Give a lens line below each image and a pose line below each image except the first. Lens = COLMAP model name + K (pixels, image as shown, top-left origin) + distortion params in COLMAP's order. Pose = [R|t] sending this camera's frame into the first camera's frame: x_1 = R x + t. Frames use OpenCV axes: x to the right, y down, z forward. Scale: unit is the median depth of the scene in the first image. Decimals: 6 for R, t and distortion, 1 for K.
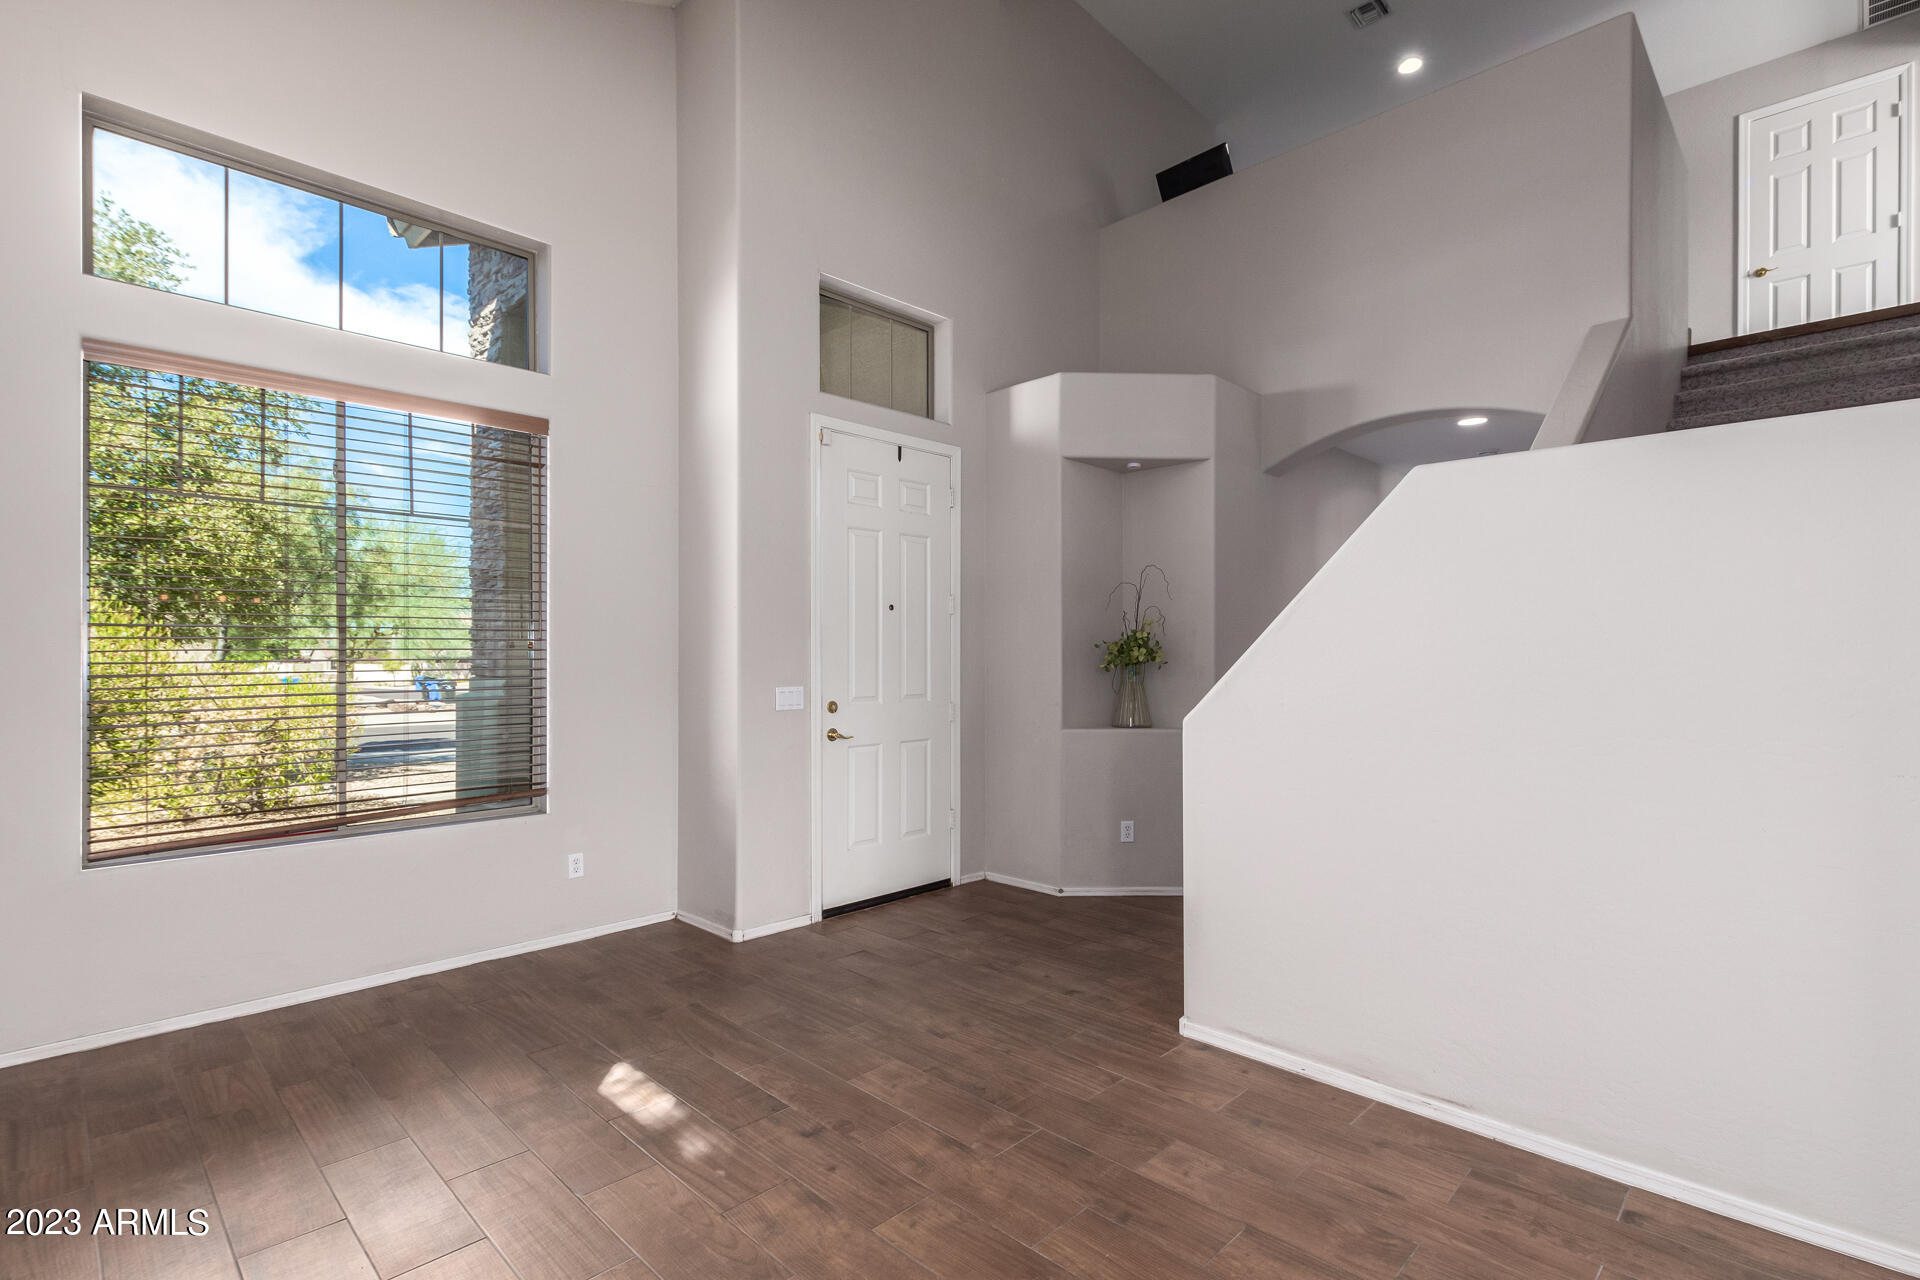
lens RADIAL K [[888.4, 0, 960.4], [0, 888.4, 658.7], [0, 0, 1]] dist [0.023100, -0.010203]
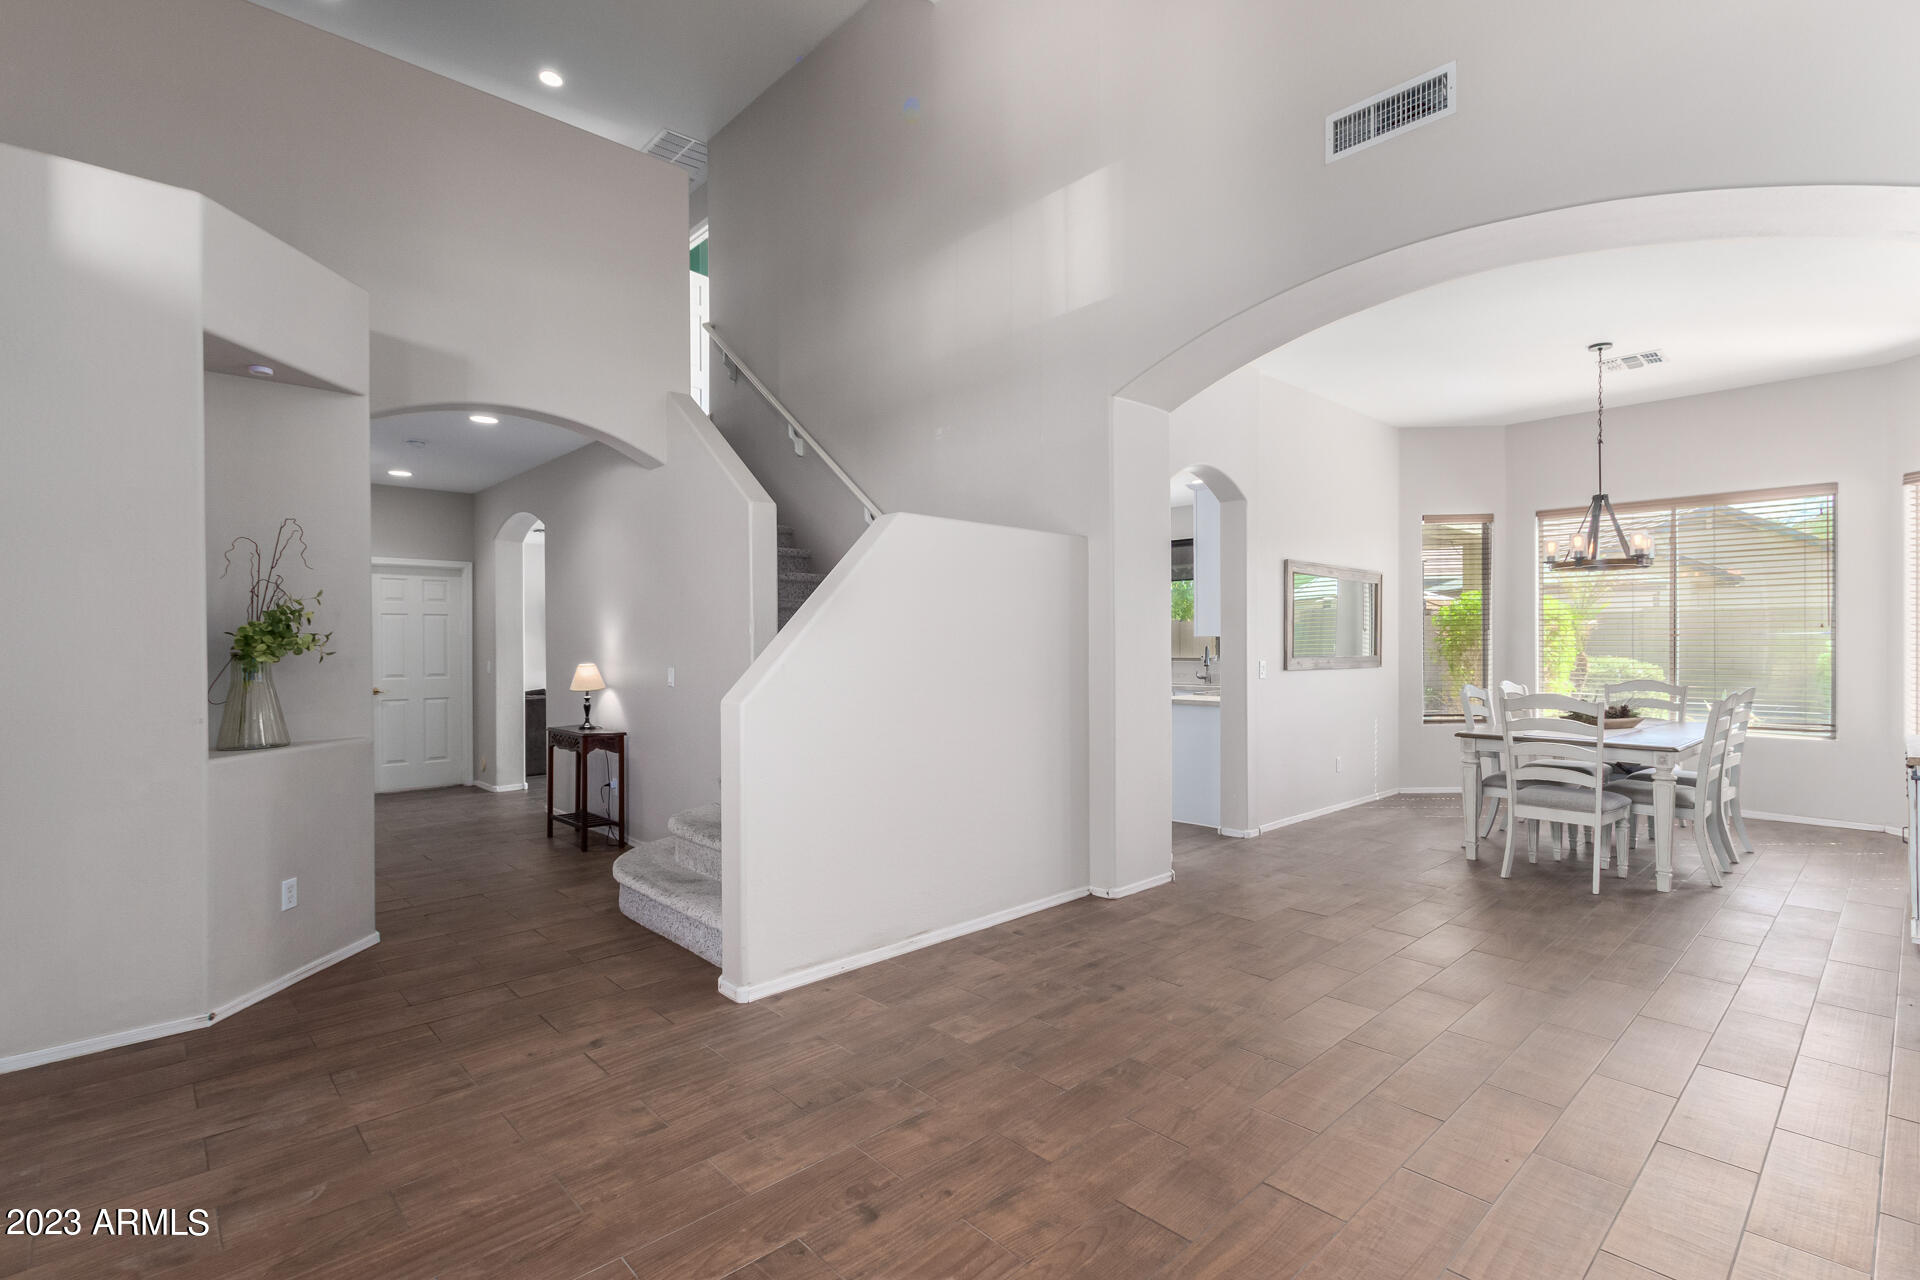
lens RADIAL K [[888.4, 0, 960.4], [0, 888.4, 658.7], [0, 0, 1]] dist [0.023100, -0.010203]
pose [[0.046696, -0.013338, 0.998820, -0.896912], [0.005148, 0.999901, 0.013112, 0.002606], [-0.998896, 0.004529, 0.046760, 0.792504]]
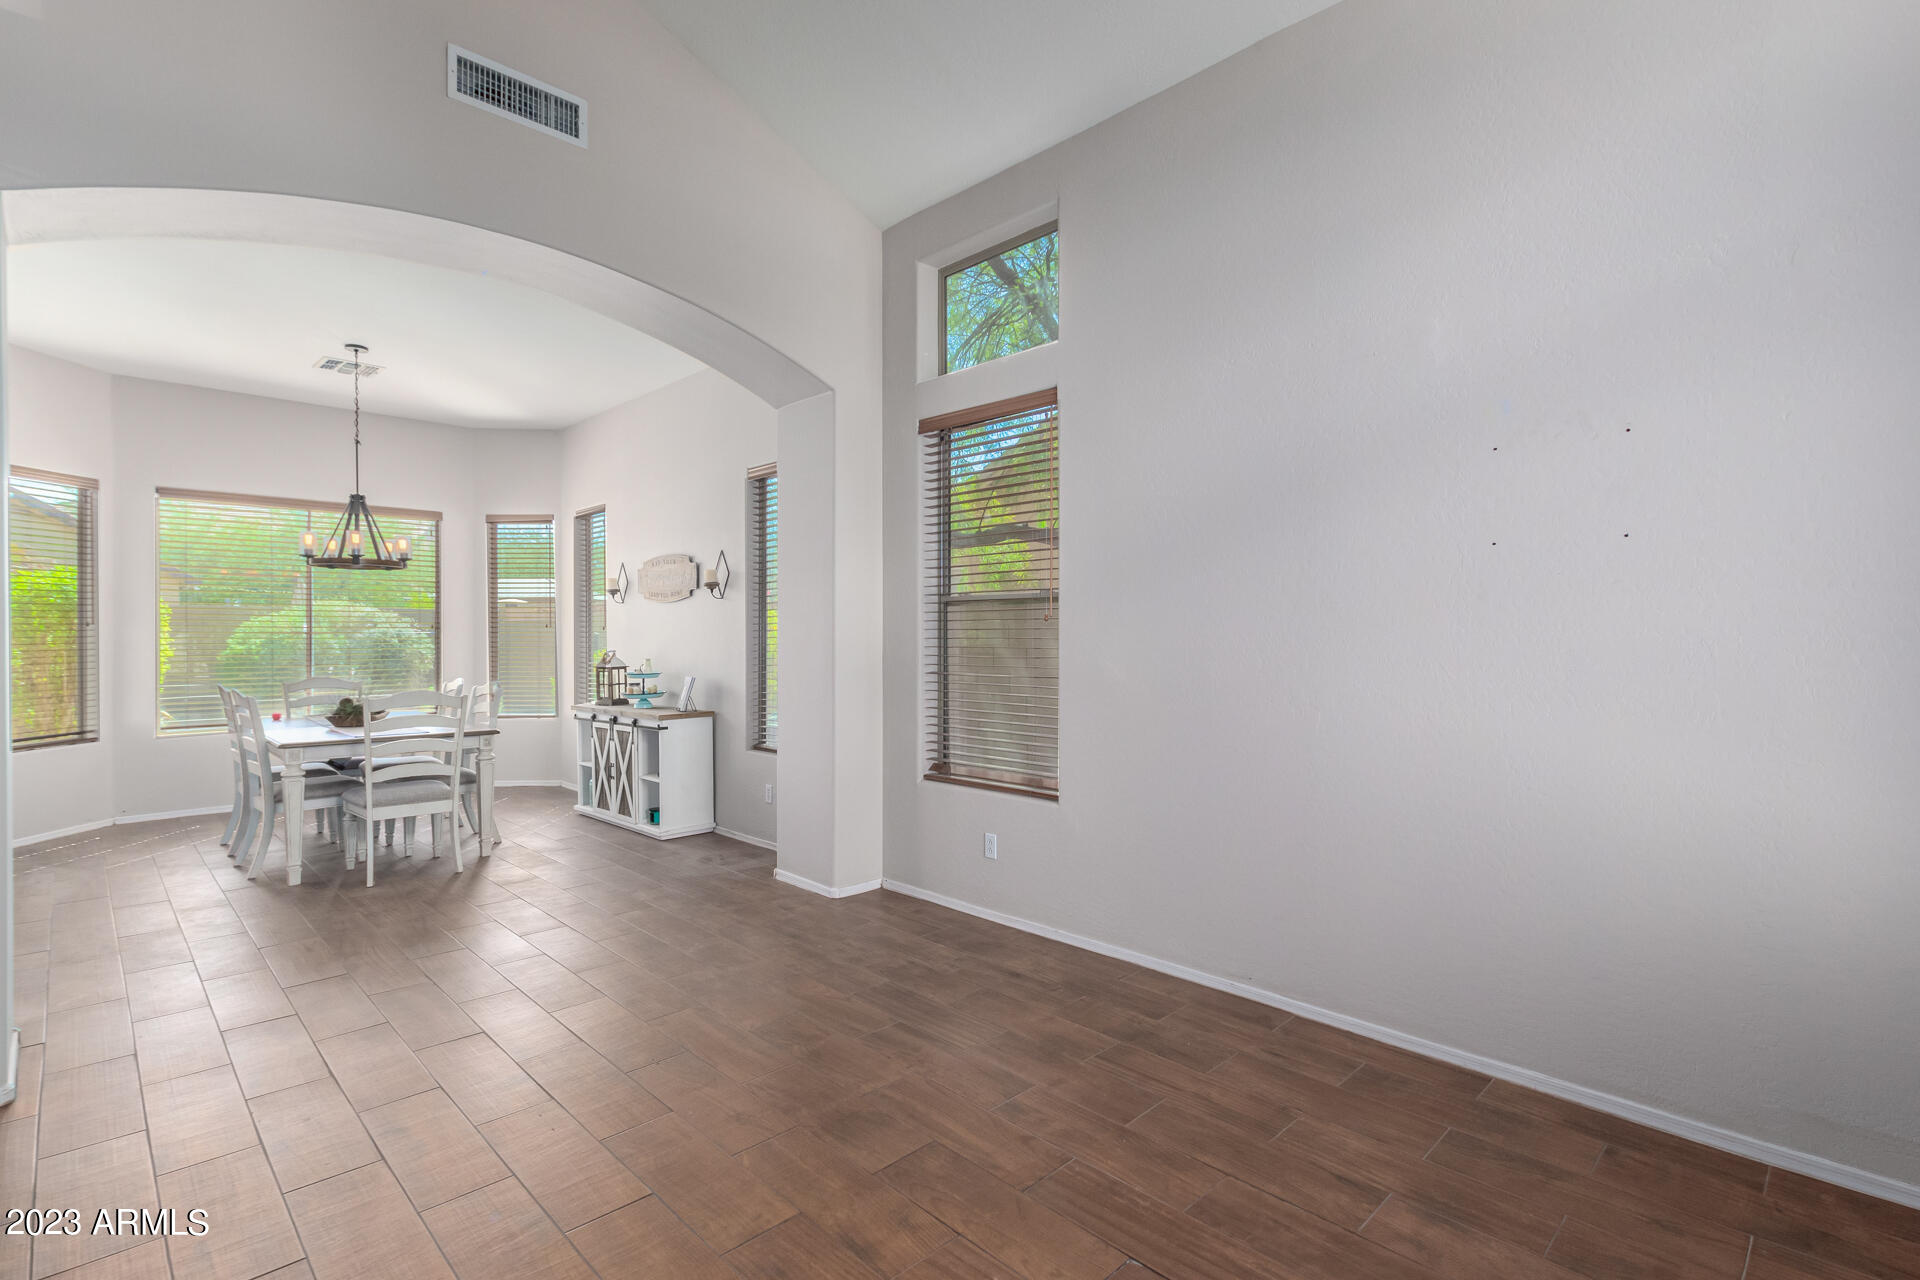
lens RADIAL K [[922.7, 0, 938.9], [0, 922.7, 656.6], [0, 0, 1]] dist [0.023197, -0.011483]
pose [[-0.999018, 0.001893, 0.044258, -0.224922], [0.002721, 0.999822, 0.018651, 0.000799], [-0.044215, 0.018753, -0.998846, 1.514217]]
